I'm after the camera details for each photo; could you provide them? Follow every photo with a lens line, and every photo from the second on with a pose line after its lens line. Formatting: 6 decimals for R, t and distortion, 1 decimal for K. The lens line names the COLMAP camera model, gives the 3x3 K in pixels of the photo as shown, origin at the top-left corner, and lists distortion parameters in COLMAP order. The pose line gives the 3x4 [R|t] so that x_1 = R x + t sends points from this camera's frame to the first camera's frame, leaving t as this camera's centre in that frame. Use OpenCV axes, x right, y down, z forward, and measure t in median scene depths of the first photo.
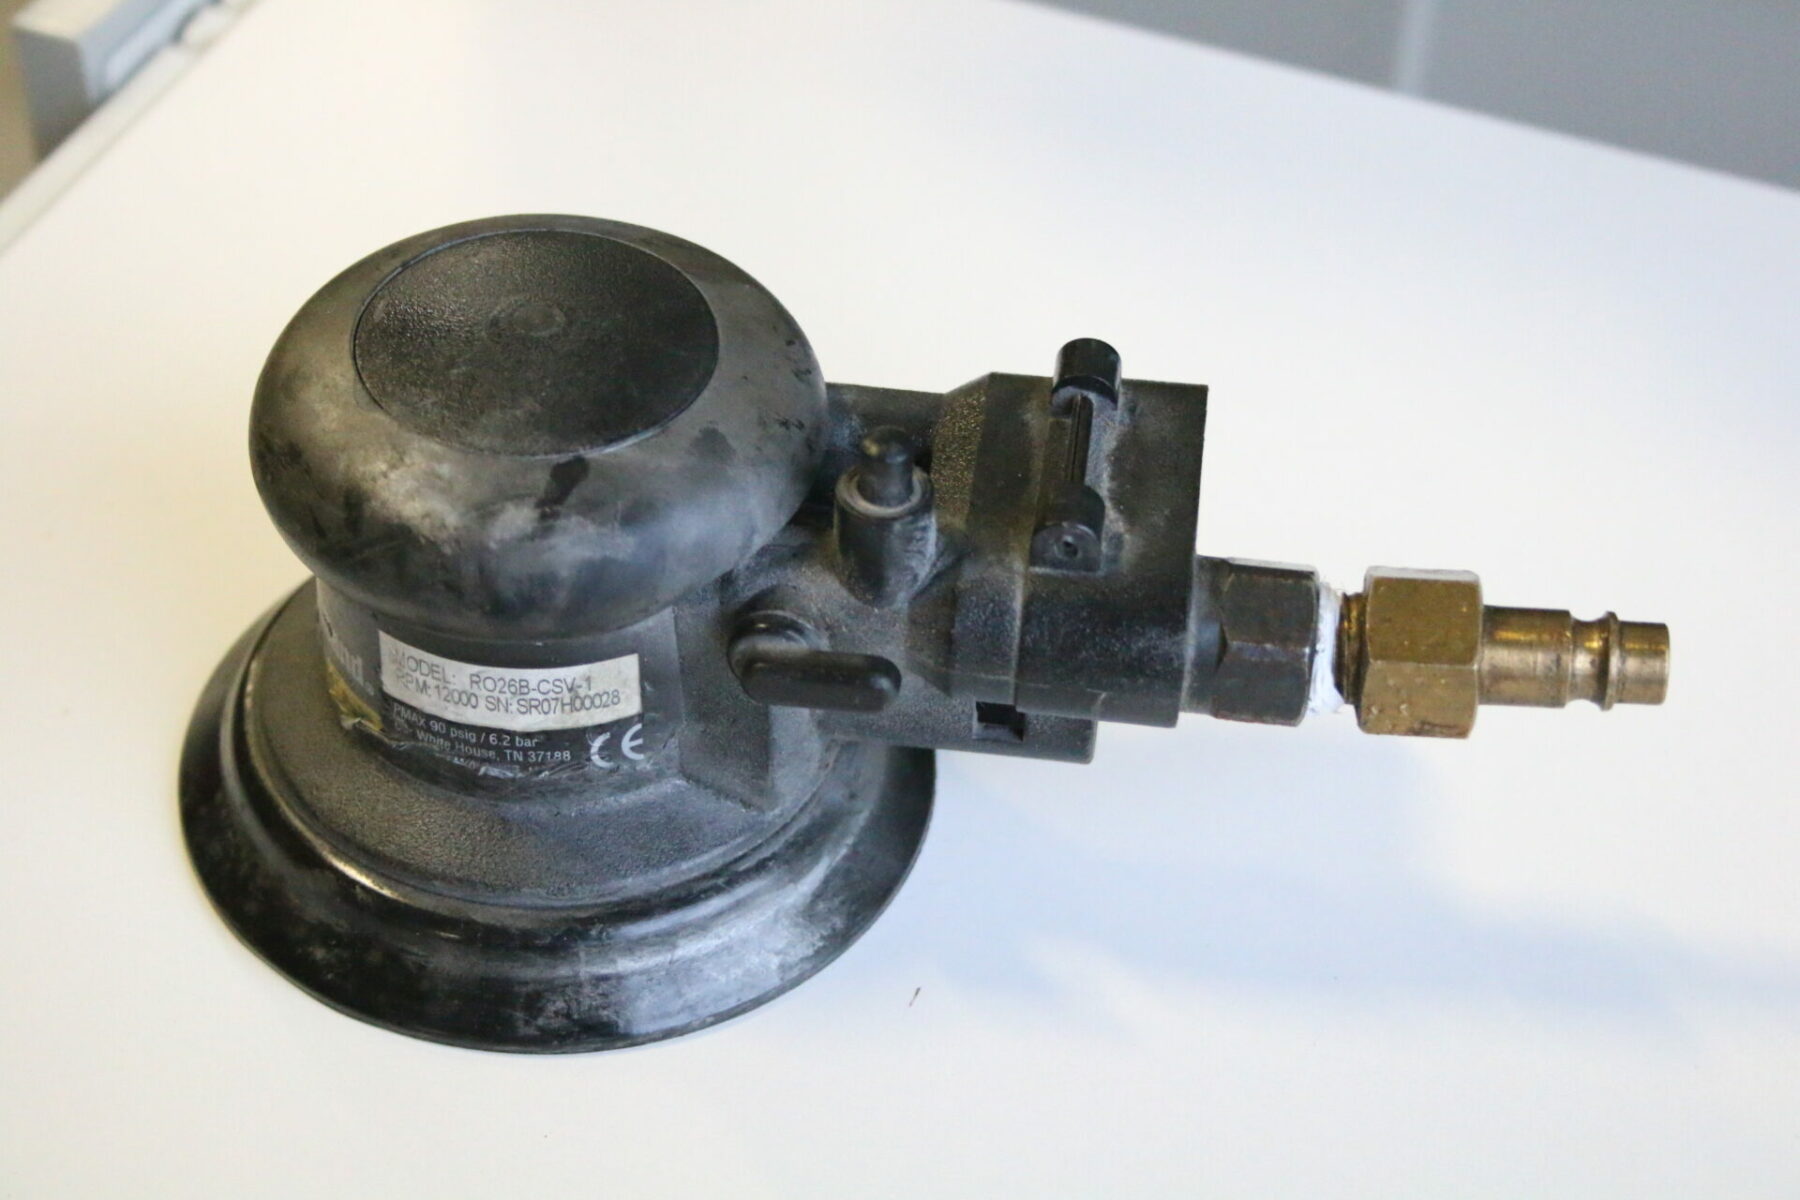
lens RADIAL K [[3571.9, 0, 902.8], [0, 3571.9, 605.0], [0, 0, 1]] dist [0.029754, 0.000000]
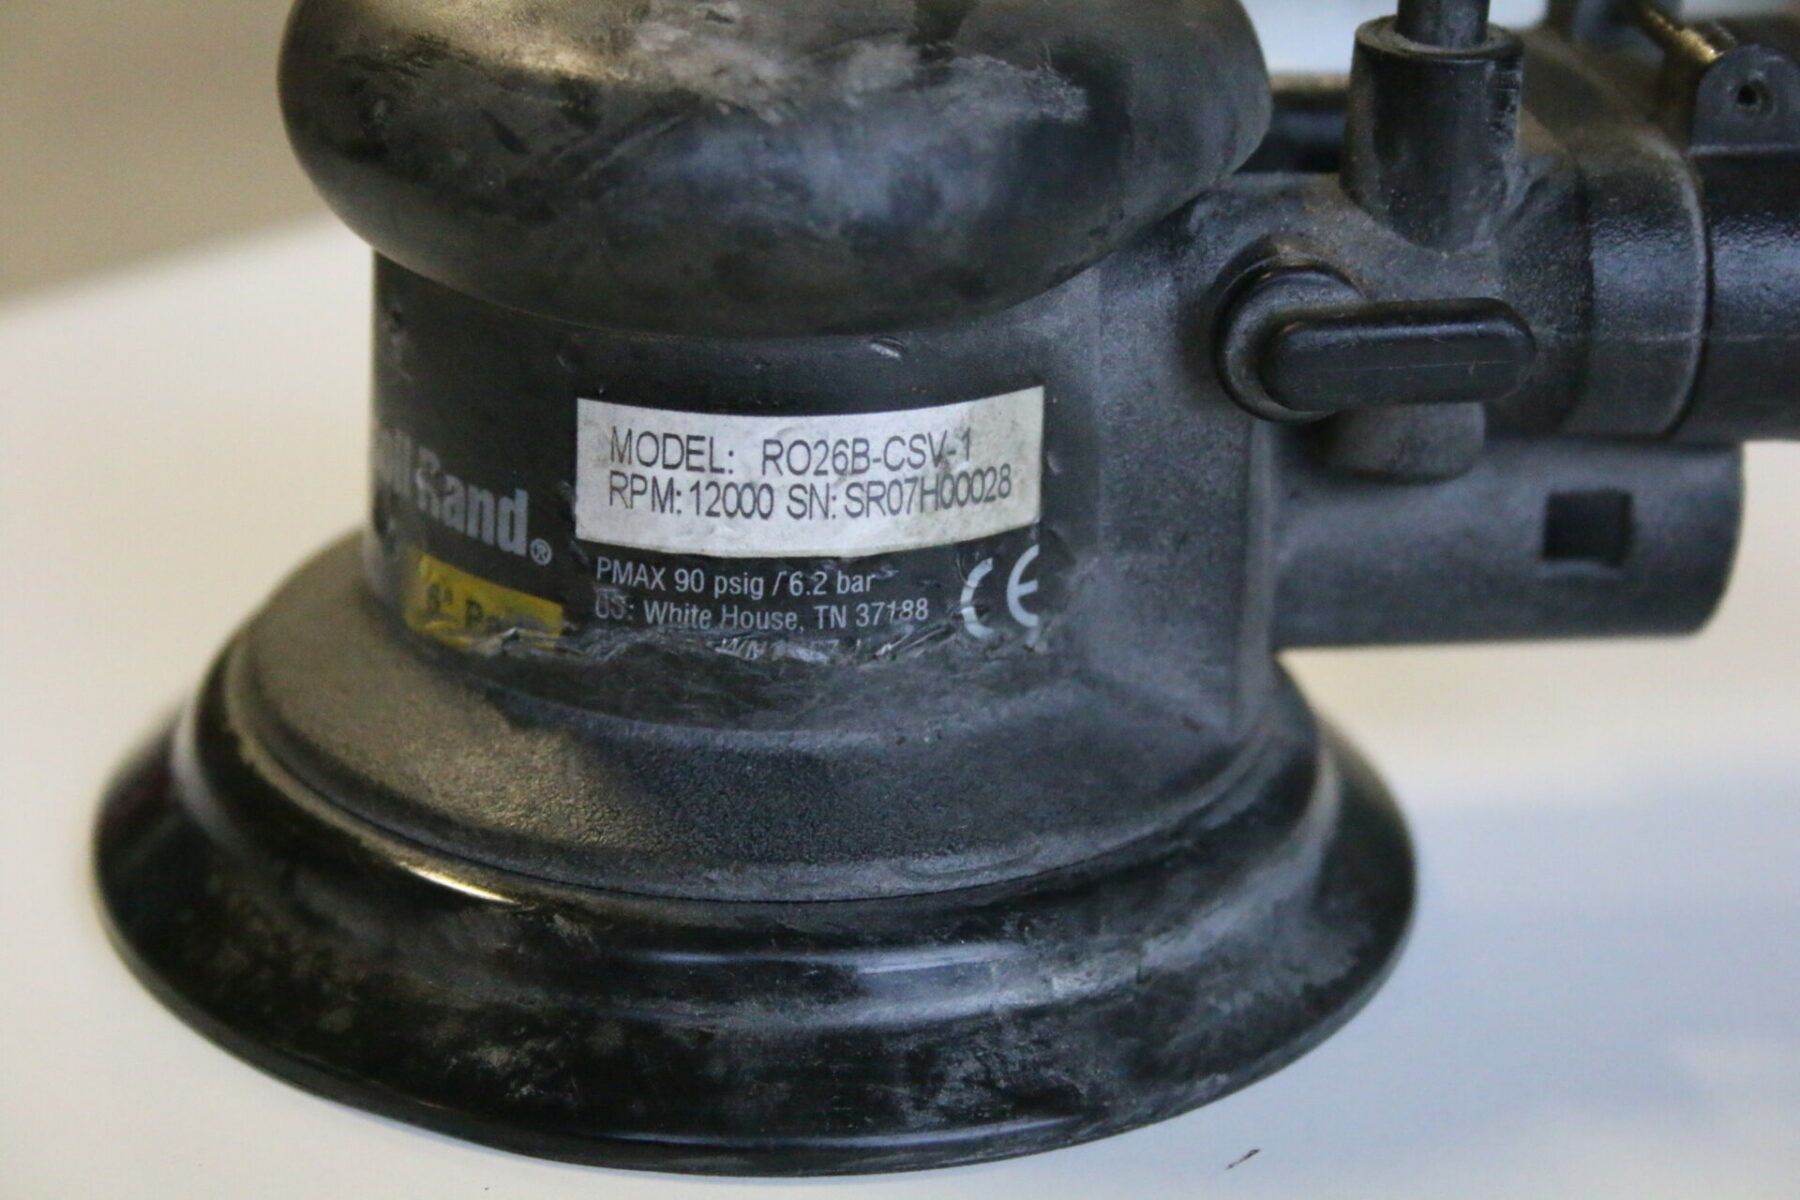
lens RADIAL K [[4167.2, 0, 898.0], [0, 4167.2, 594.2], [0, 0, 1]] dist [-0.091146, 0.000000]
pose [[0.965812, -0.092801, 0.242063, -0.255561], [0.167899, 0.935357, -0.311315, 0.242350], [-0.197525, 0.341314, 0.918961, 0.404614]]
